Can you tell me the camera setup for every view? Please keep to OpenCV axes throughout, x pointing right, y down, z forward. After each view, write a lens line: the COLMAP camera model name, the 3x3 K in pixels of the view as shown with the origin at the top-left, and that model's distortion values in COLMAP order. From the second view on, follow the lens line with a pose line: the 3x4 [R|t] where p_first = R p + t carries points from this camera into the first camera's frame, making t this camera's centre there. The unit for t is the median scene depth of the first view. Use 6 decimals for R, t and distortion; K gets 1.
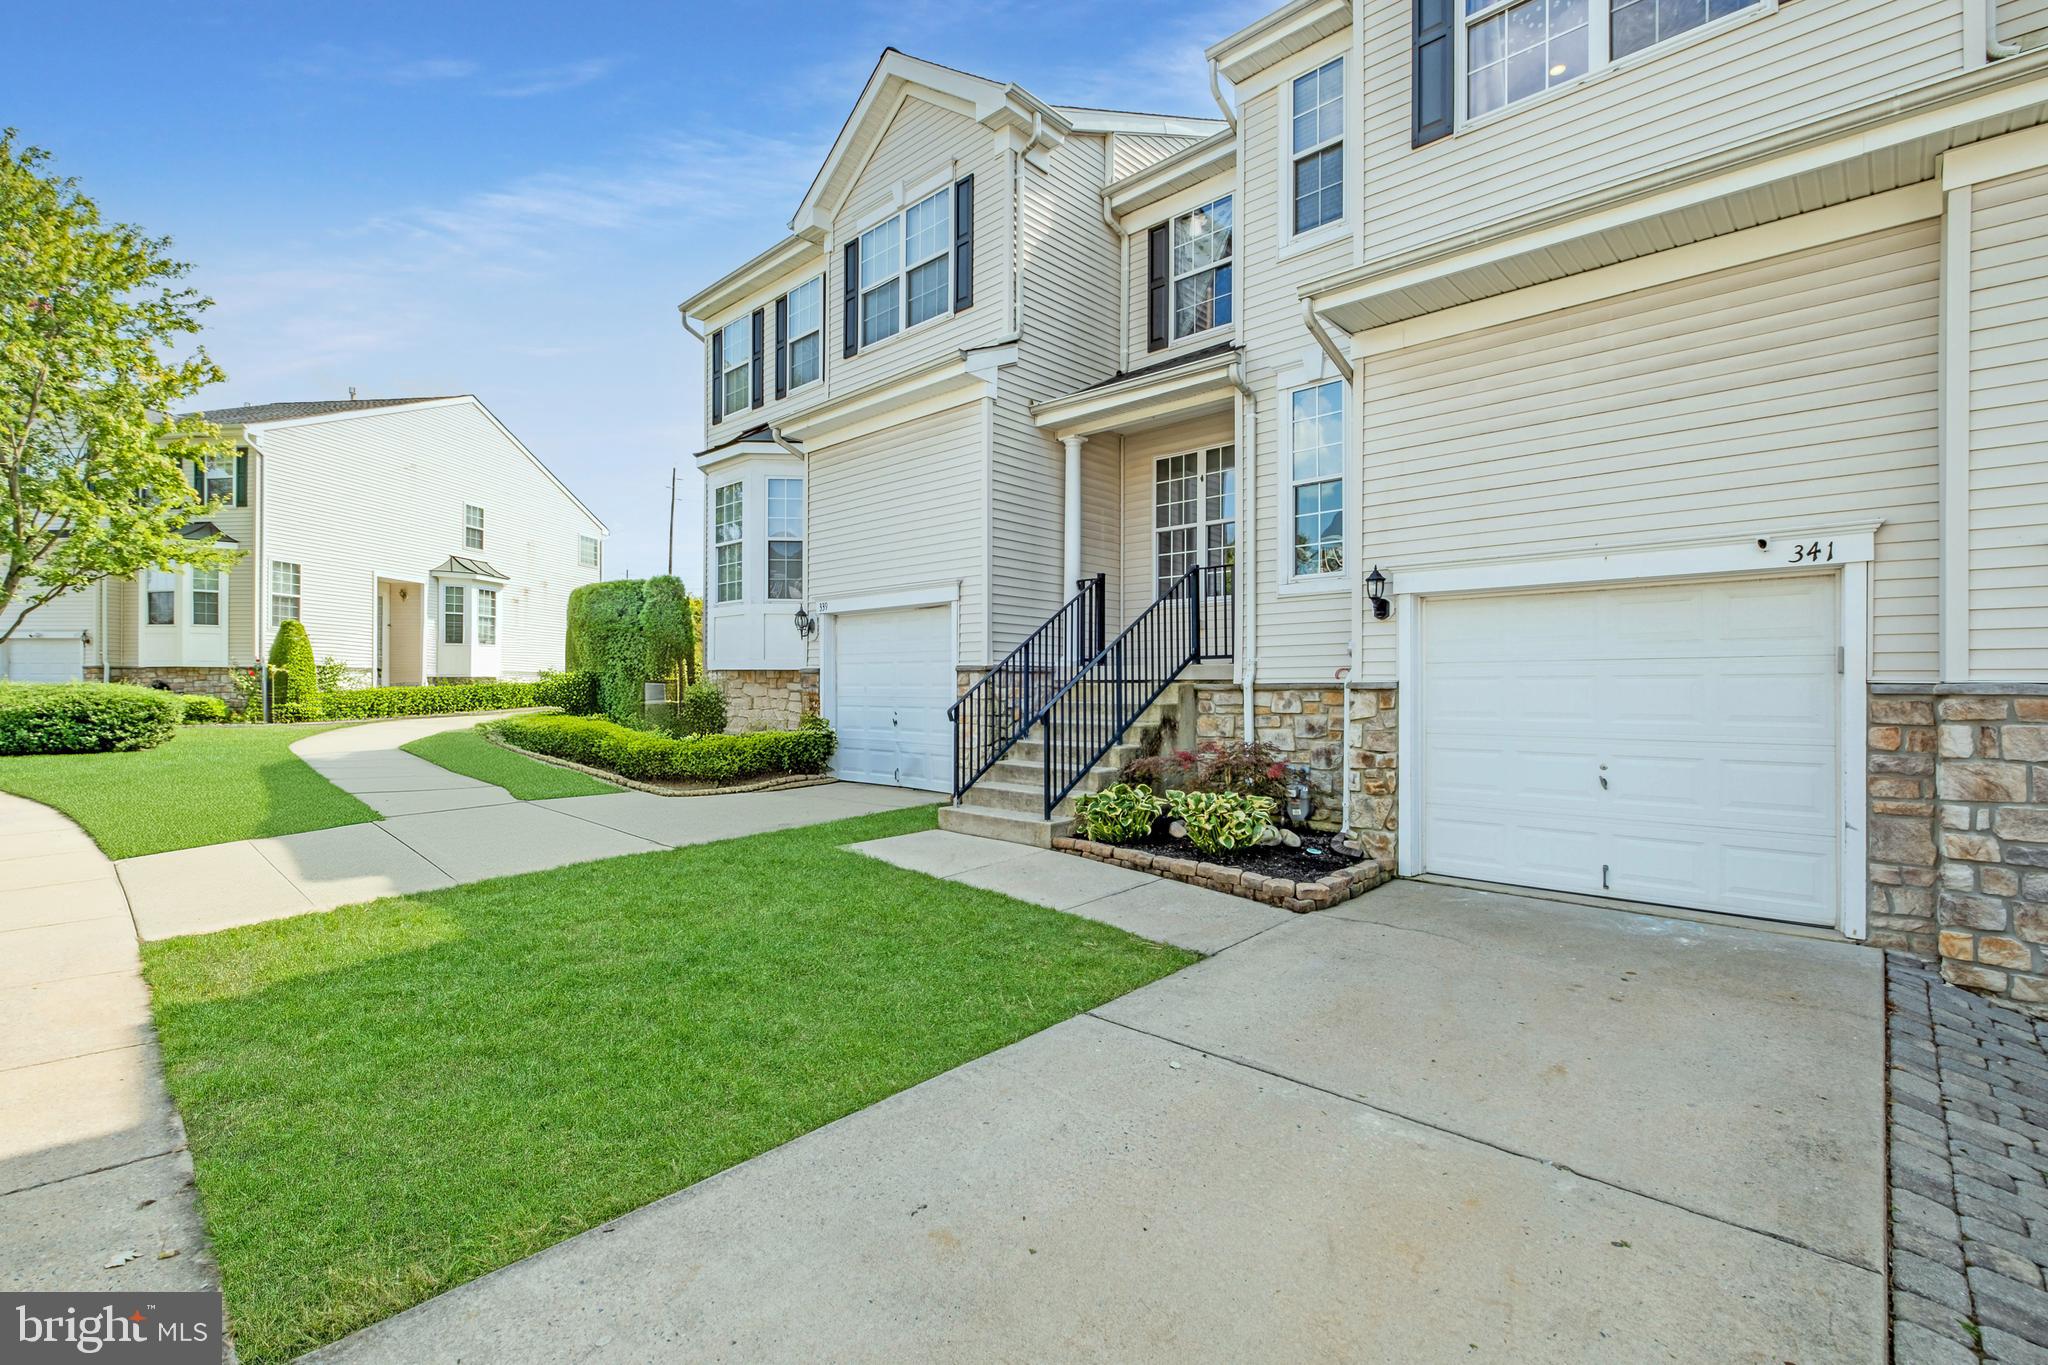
lens RADIAL K [[933.9, 0, 1024.0], [0, 933.9, 682.5], [0, 0, 1]] dist [0.000115, -0.000967]
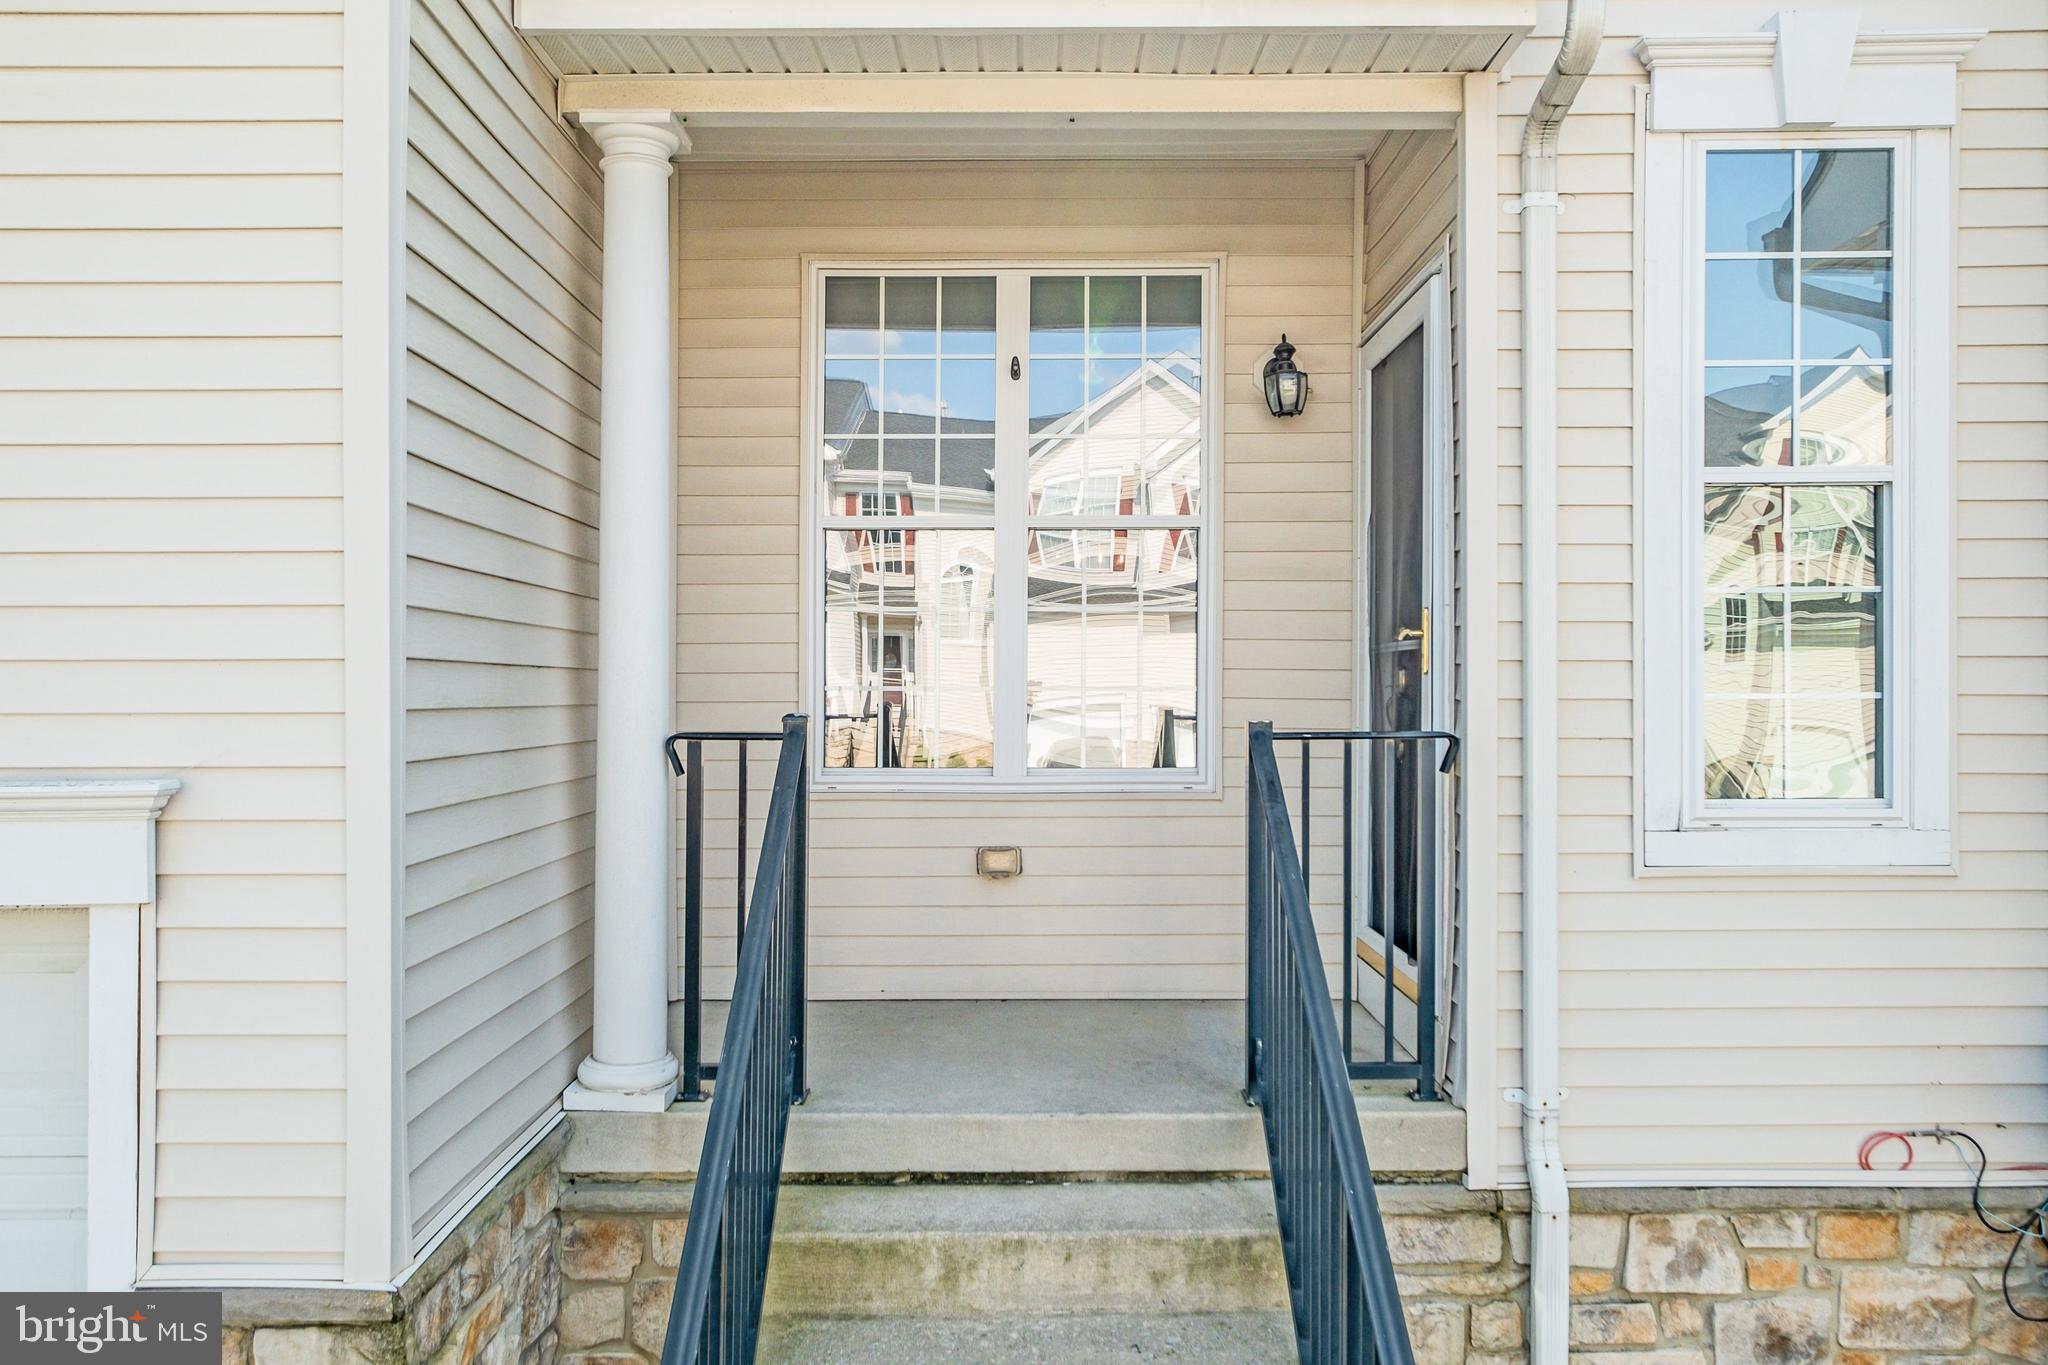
lens RADIAL K [[1525.0, 0, 1024.0], [0, 1525.0, 682.5], [0, 0, 1]] dist [0.049914, 0.000375]
pose [[0.704904, -0.011275, 0.709213, -0.225309], [-0.001850, 0.999841, 0.017735, -0.190506], [-0.709301, -0.013814, 0.704771, 0.977566]]
